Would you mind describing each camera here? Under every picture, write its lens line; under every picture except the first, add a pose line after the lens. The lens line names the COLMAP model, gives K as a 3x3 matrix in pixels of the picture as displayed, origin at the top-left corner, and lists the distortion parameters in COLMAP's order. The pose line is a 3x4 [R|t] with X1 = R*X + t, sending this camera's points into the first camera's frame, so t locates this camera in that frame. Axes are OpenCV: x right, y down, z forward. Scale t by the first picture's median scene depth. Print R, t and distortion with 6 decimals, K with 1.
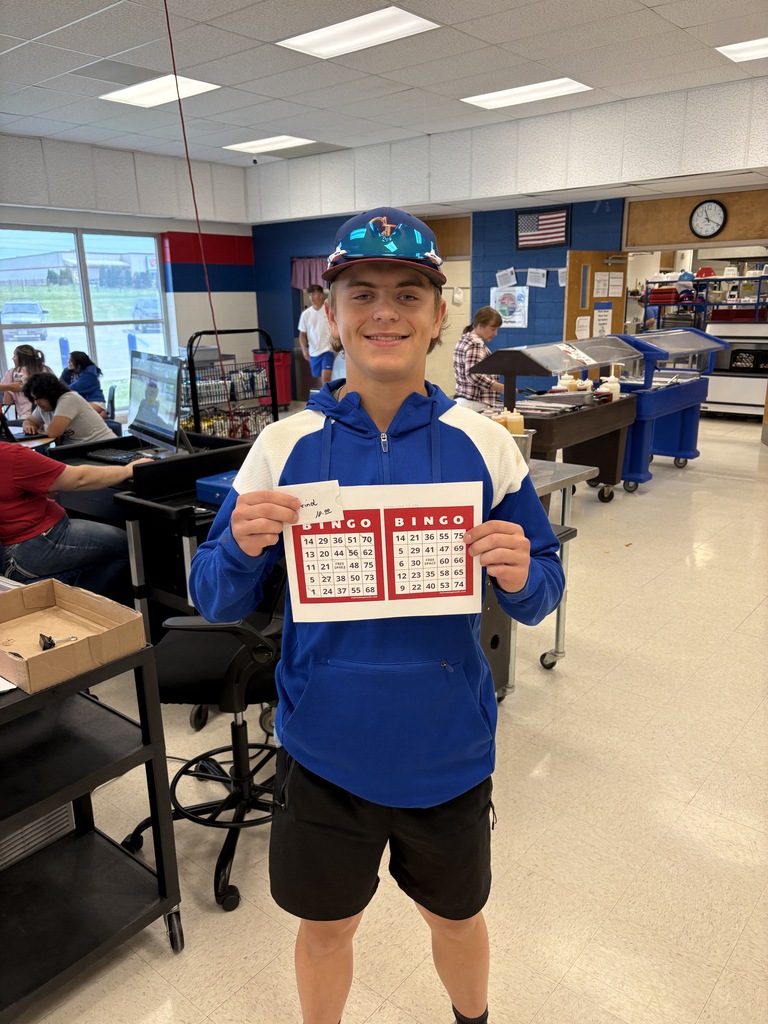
lens RADIAL K [[776.1, 0, 385.7], [0, 776.1, 514.8], [0, 0, 1]] dist [0.015463, 0.000824]
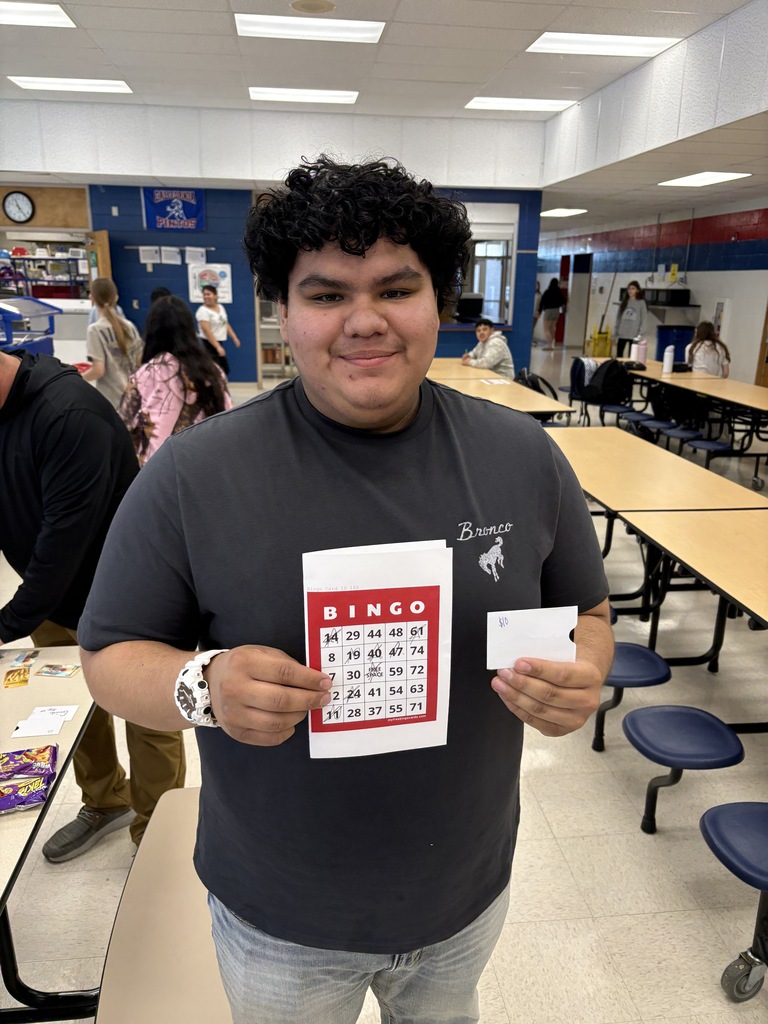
lens RADIAL K [[776.1, 0, 387.9], [0, 776.1, 511.7], [0, 0, 1]] dist [0.015463, 0.000824]
pose [[0.679273, -0.183087, 0.710681, -0.134321], [0.169314, 0.981353, 0.090987, 0.063621], [-0.714088, 0.058523, 0.697606, -0.205002]]
